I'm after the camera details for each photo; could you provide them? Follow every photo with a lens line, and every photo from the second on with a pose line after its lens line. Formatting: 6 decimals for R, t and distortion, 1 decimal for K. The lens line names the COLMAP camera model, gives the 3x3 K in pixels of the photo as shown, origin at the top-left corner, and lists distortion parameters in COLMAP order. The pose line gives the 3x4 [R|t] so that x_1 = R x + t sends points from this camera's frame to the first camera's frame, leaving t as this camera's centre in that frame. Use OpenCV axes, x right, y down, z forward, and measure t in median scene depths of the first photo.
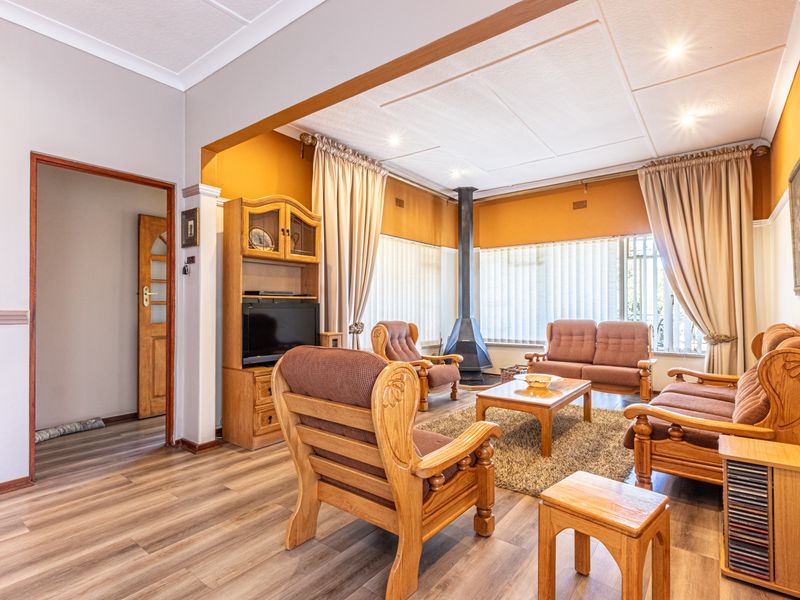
lens RADIAL K [[423.0, 0, 400.0], [0, 423.0, 300.0], [0, 0, 1]] dist [0.001057, -0.000066]
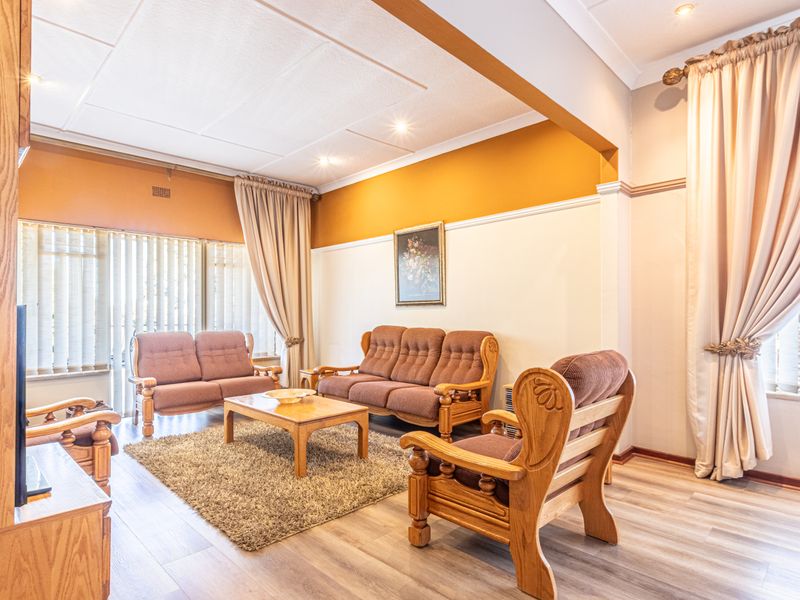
lens RADIAL K [[468.7, 0, 401.5], [0, 468.7, 318.7], [0, 0, 1]] dist [0.001987, 0.000180]
pose [[0.084610, -0.015179, 0.996299, -0.522154], [-0.013339, 0.999777, 0.016365, -0.000643], [-0.996325, -0.014674, 0.084389, 0.532693]]
